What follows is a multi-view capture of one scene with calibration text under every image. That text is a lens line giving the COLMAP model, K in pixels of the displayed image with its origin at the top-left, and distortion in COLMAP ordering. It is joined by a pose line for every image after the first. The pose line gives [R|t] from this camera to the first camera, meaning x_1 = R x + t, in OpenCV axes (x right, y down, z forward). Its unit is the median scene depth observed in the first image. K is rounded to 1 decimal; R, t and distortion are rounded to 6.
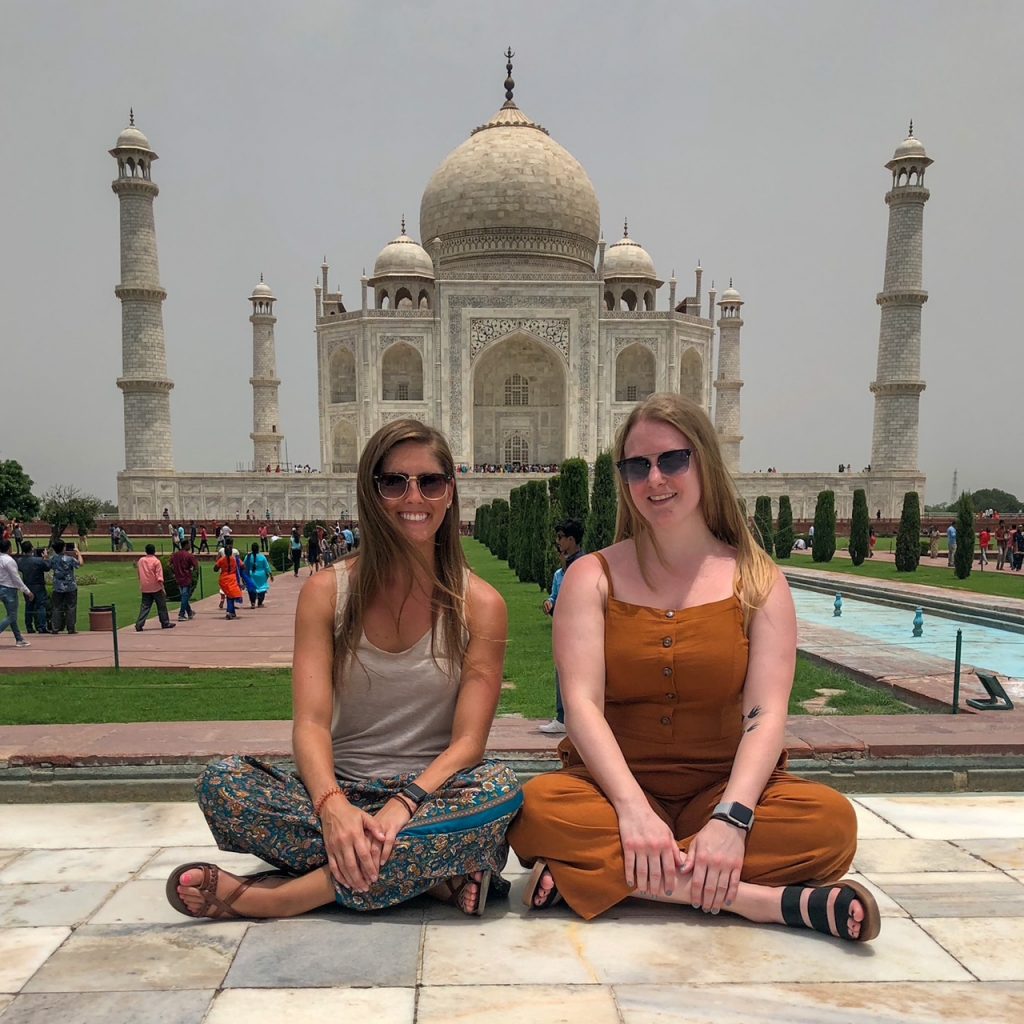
lens RADIAL K [[1209.4, 0, 510.0], [0, 1209.4, 704.3], [0, 0, 1]] dist [0.006962, 0.000000]
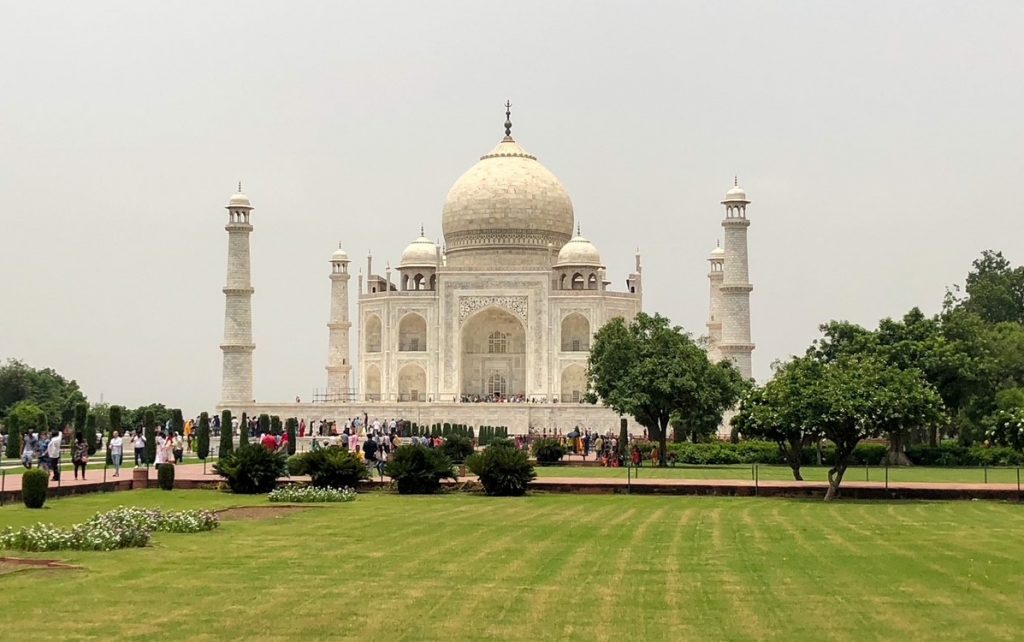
lens RADIAL K [[1721.3, 0, 480.8], [0, 1721.3, 297.9], [0, 0, 1]] dist [0.164715, 0.000000]
pose [[0.986176, -0.006227, -0.165587, 0.327745], [-0.032099, 0.973185, -0.227772, 0.148640], [0.162565, 0.229939, 0.959532, -0.955581]]
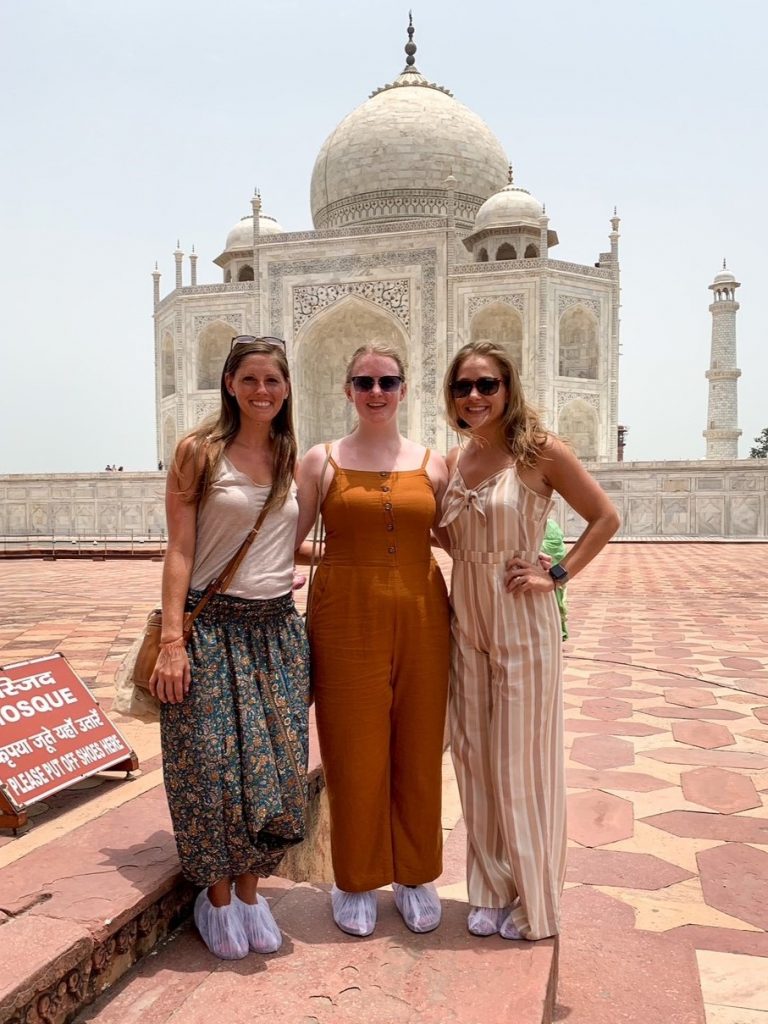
lens RADIAL K [[856.0, 0, 409.8], [0, 856.0, 584.1], [0, 0, 1]] dist [0.056342, -0.115472]
pose [[0.950735, 0.021197, -0.309279, 0.225216], [-0.048597, 0.995516, -0.081159, -0.071413], [0.306172, 0.092190, 0.947502, 0.476834]]
